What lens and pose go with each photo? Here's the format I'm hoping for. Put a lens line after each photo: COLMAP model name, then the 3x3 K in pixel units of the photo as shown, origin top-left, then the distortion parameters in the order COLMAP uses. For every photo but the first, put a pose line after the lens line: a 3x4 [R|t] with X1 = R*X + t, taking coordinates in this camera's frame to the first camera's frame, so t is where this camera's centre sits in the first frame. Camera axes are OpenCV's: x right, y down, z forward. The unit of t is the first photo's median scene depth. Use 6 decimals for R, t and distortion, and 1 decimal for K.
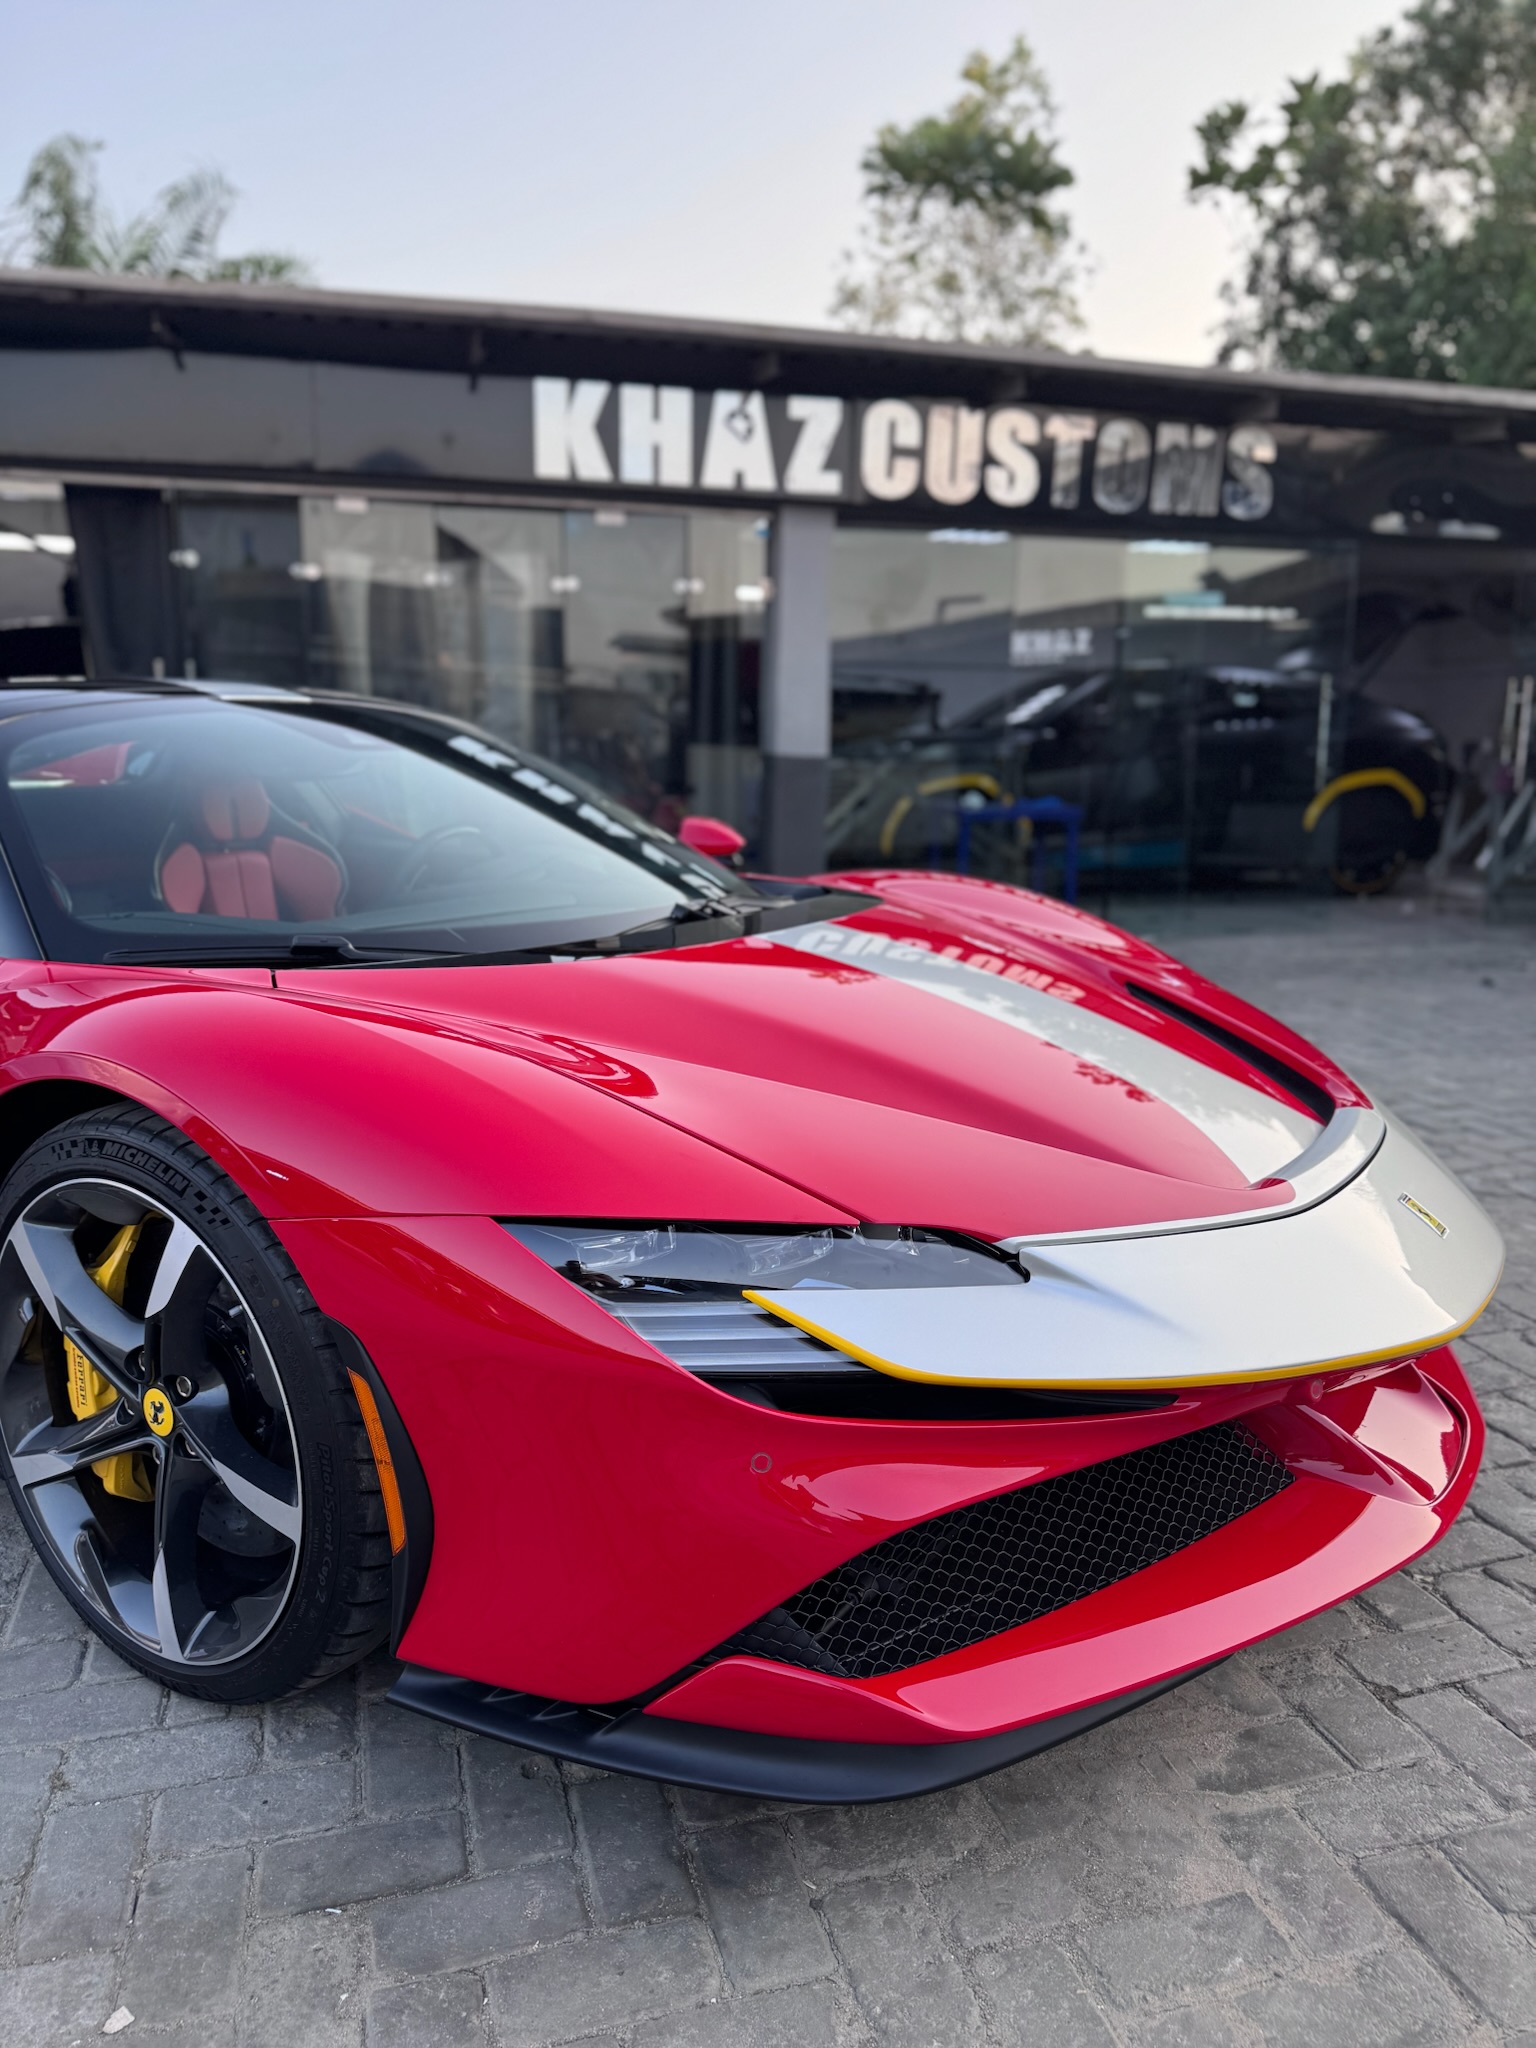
lens RADIAL K [[1435.2, 0, 765.8], [0, 1435.2, 1035.9], [0, 0, 1]] dist [0.037952, -0.052215]
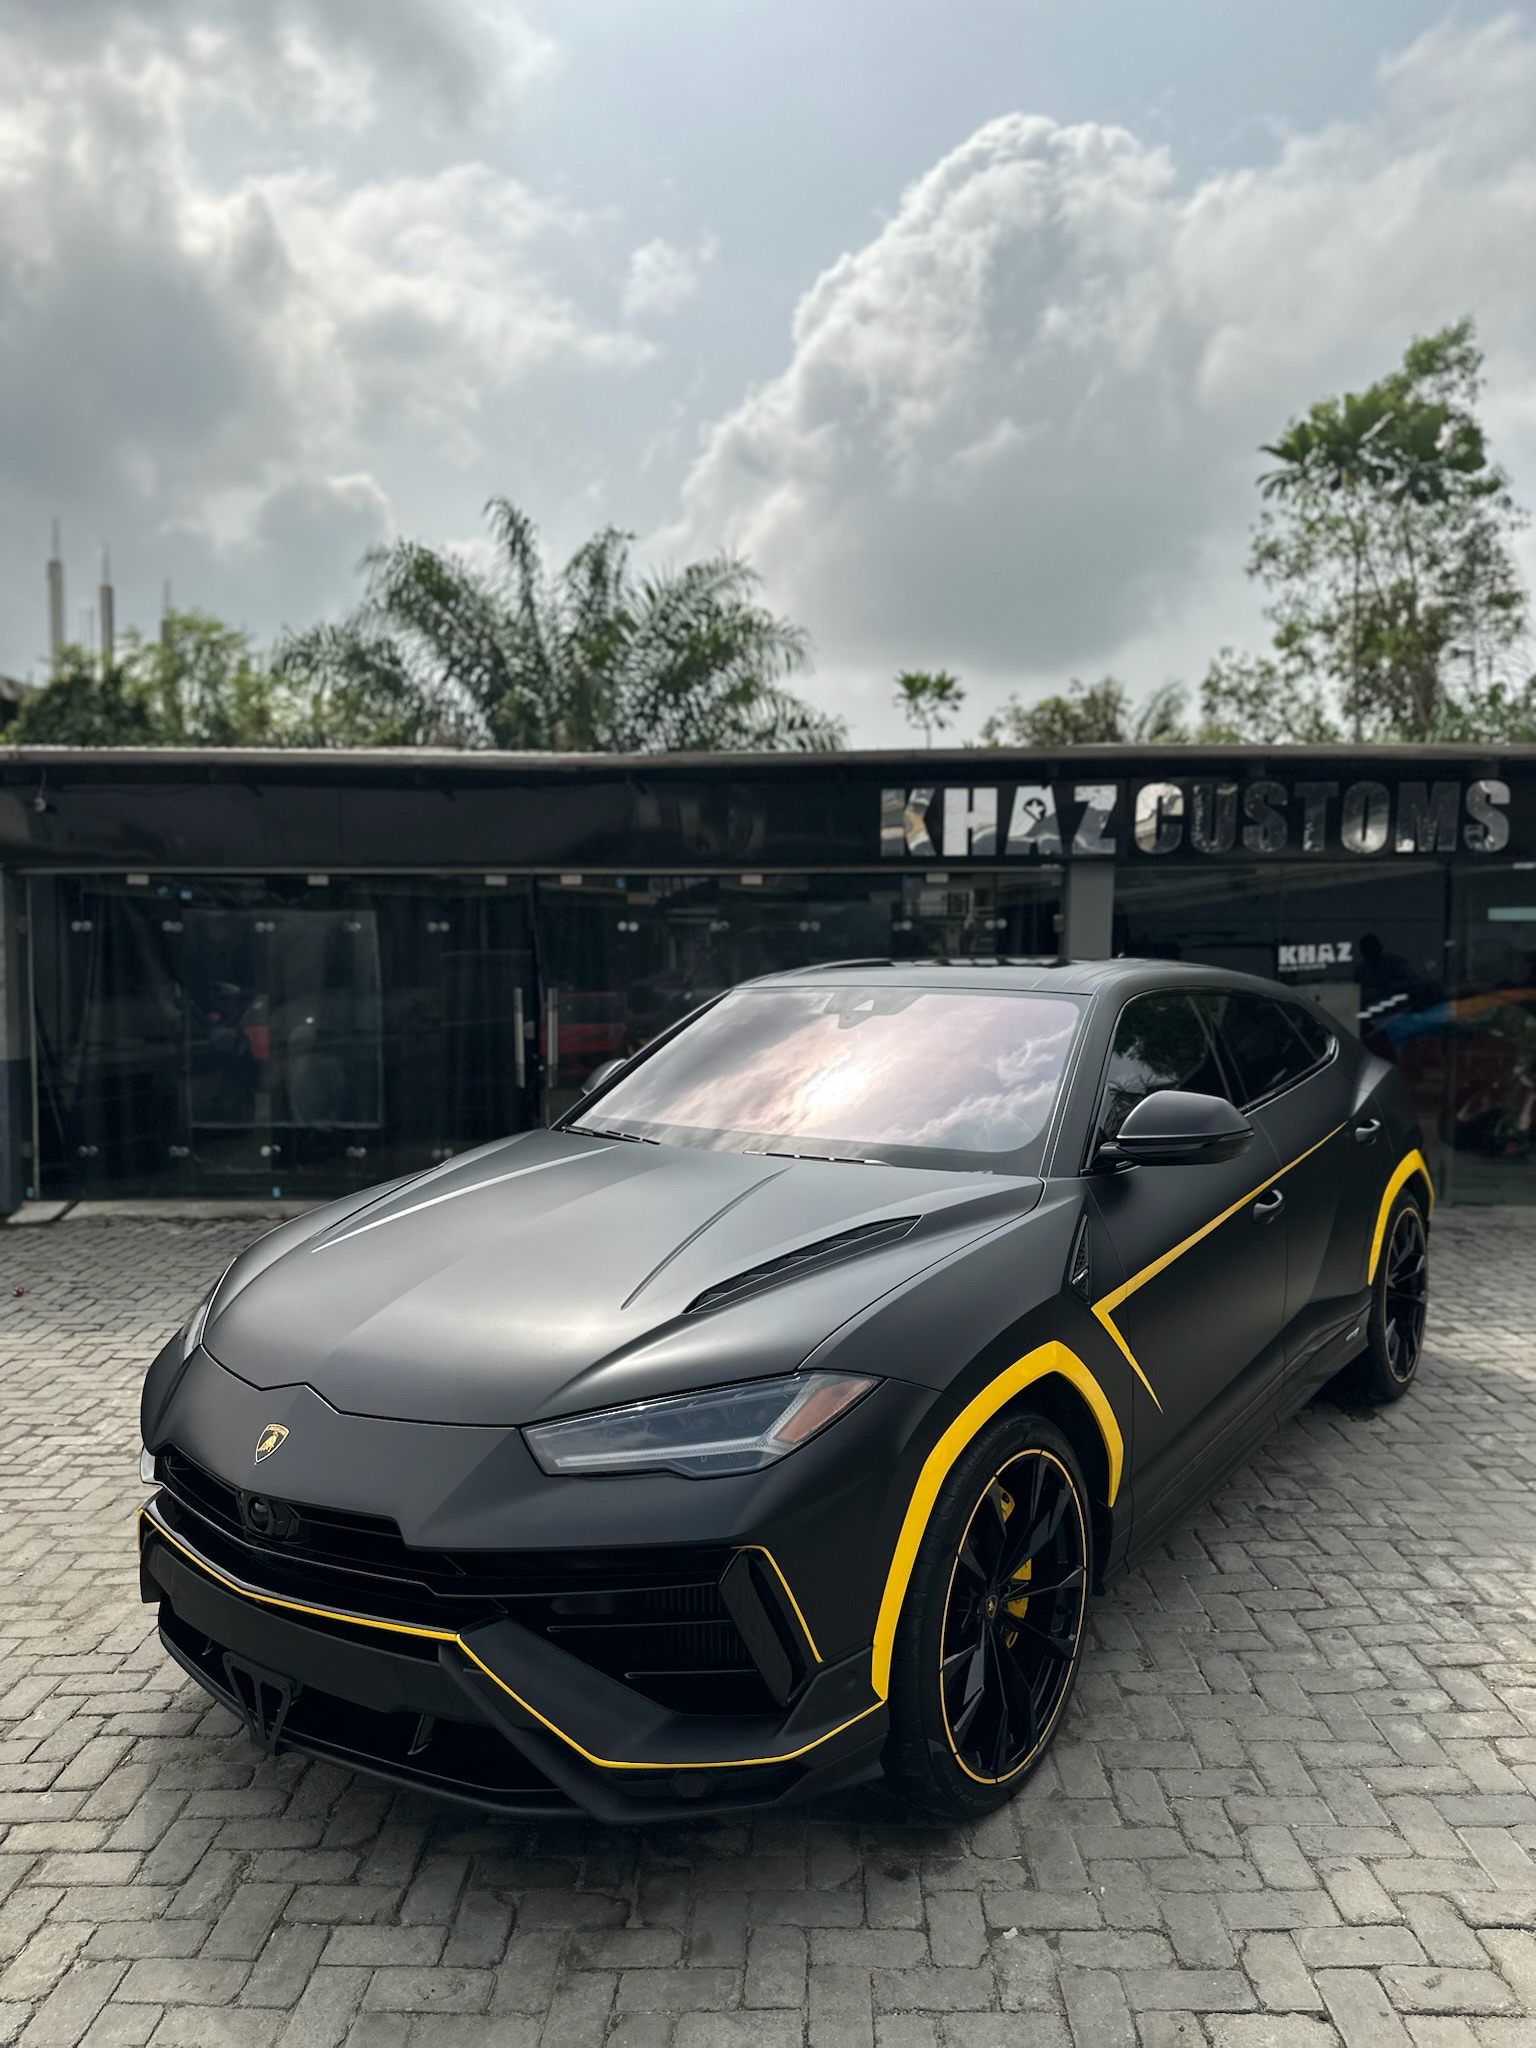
lens RADIAL K [[1422.2, 0, 754.3], [0, 1422.2, 1029.8], [0, 0, 1]] dist [0.011287, -0.039749]
pose [[0.948536, 0.006753, -0.316596, 0.156559], [-0.050862, 0.990041, -0.131267, -0.039068], [0.312557, 0.140614, 0.939434, -0.287461]]
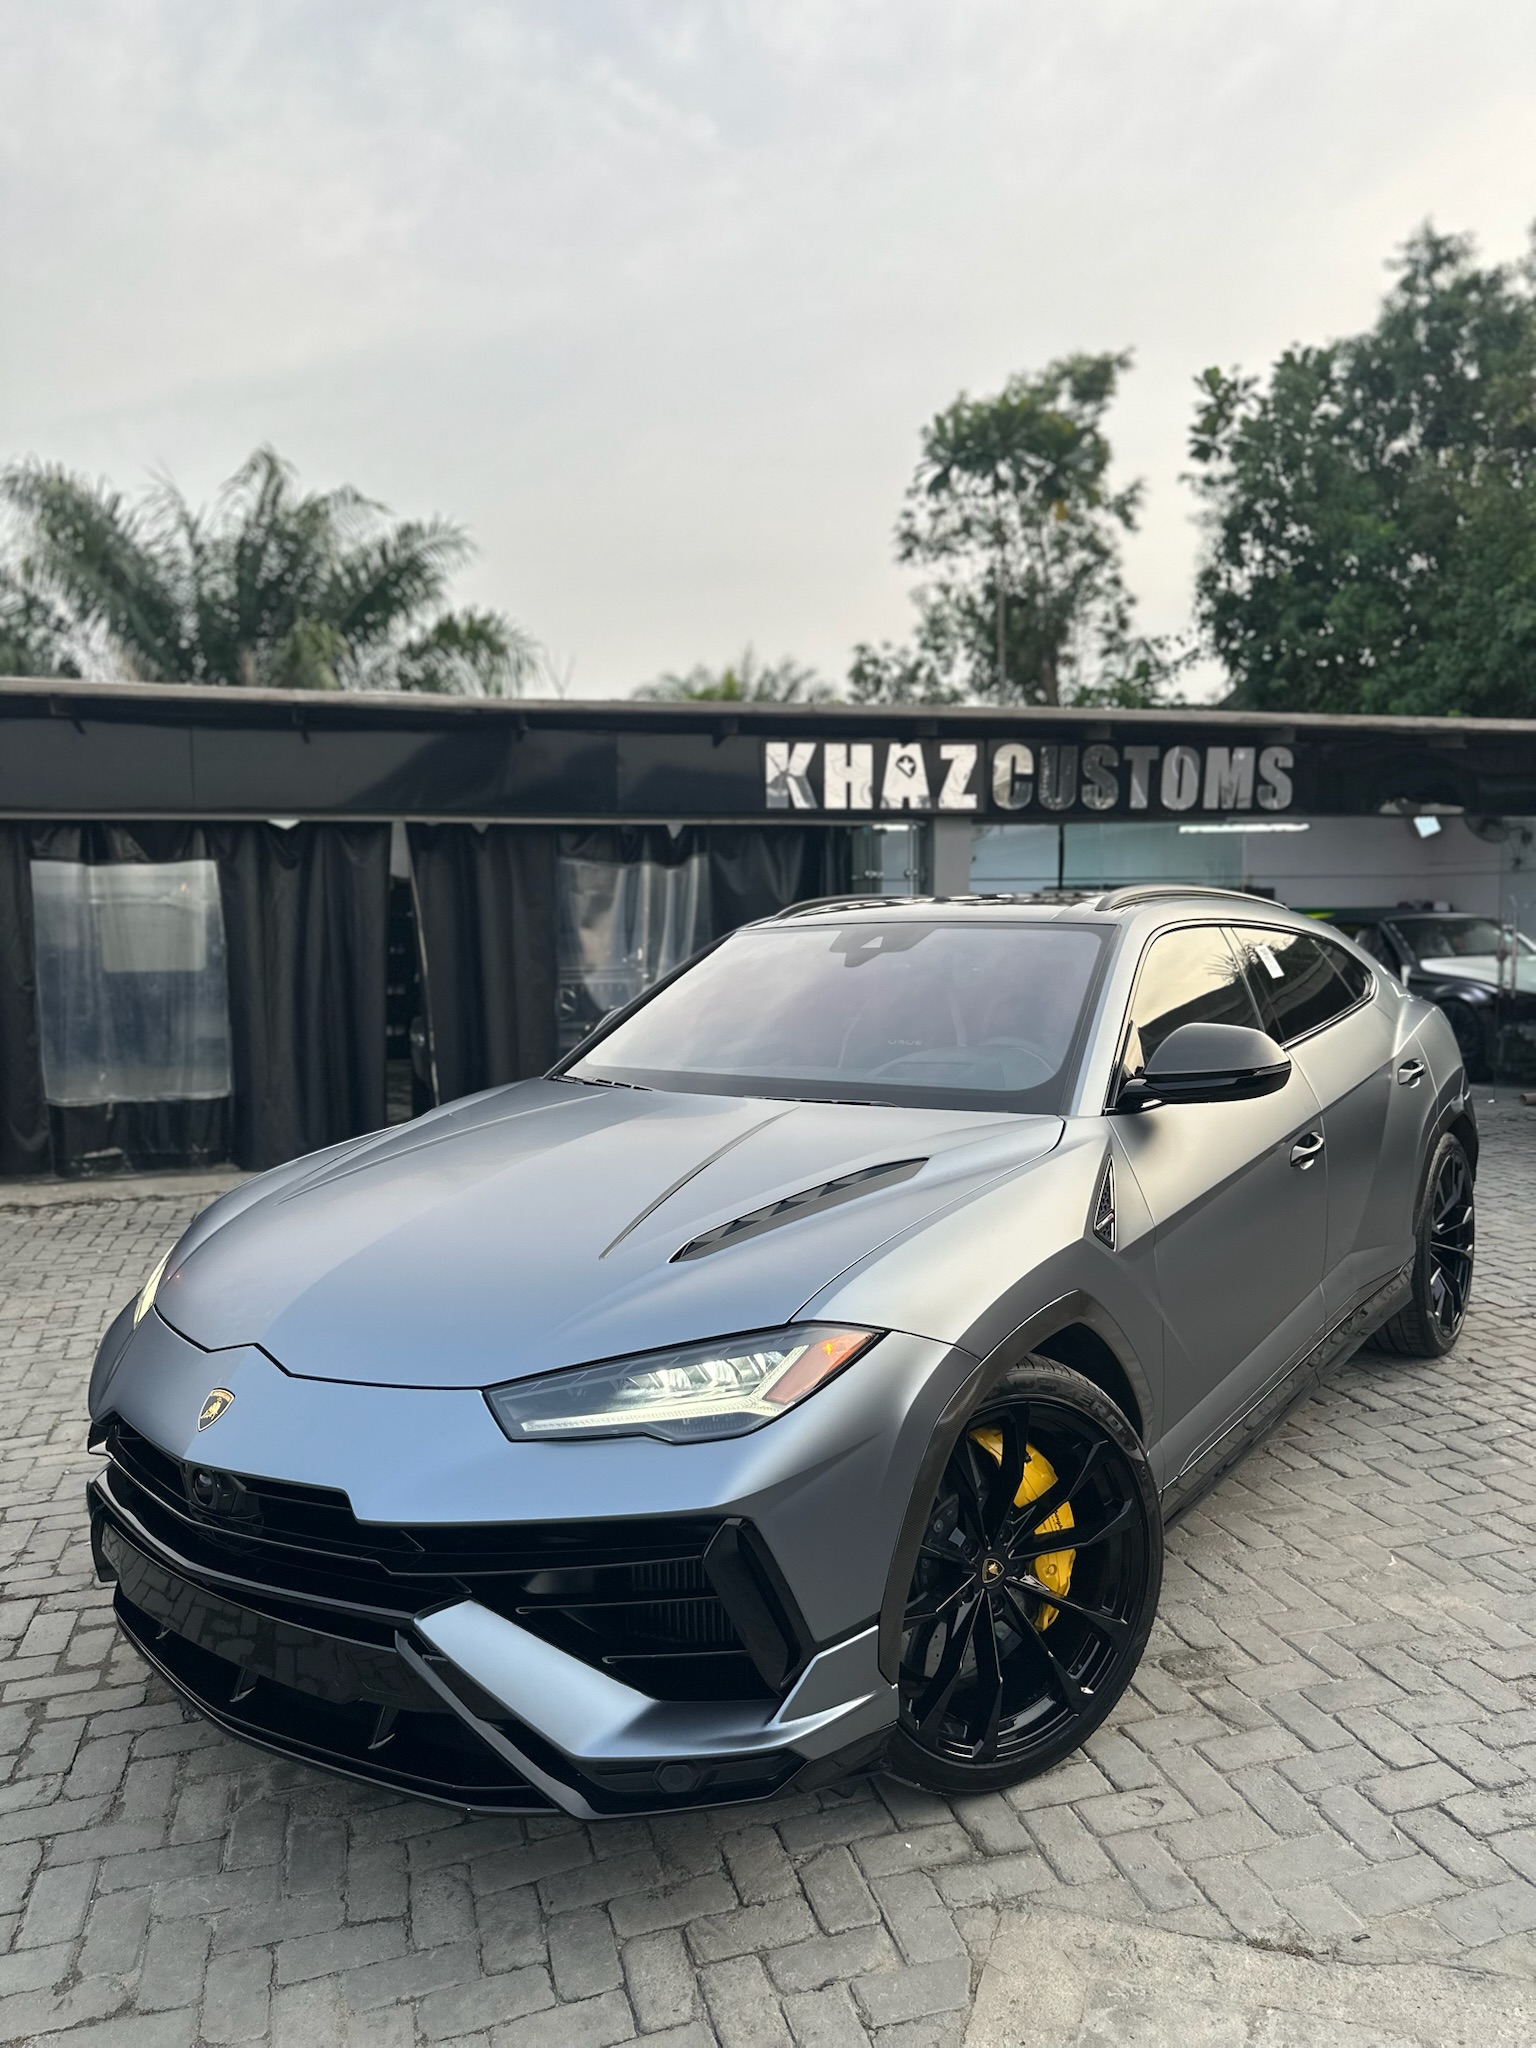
lens RADIAL K [[1422.2, 0, 741.0], [0, 1422.2, 1030.5], [0, 0, 1]] dist [0.011287, -0.039749]
pose [[0.999143, -0.018864, -0.036851, -0.136194], [0.014518, 0.993279, -0.114829, -0.010383], [0.038770, 0.114196, 0.992702, -0.361835]]
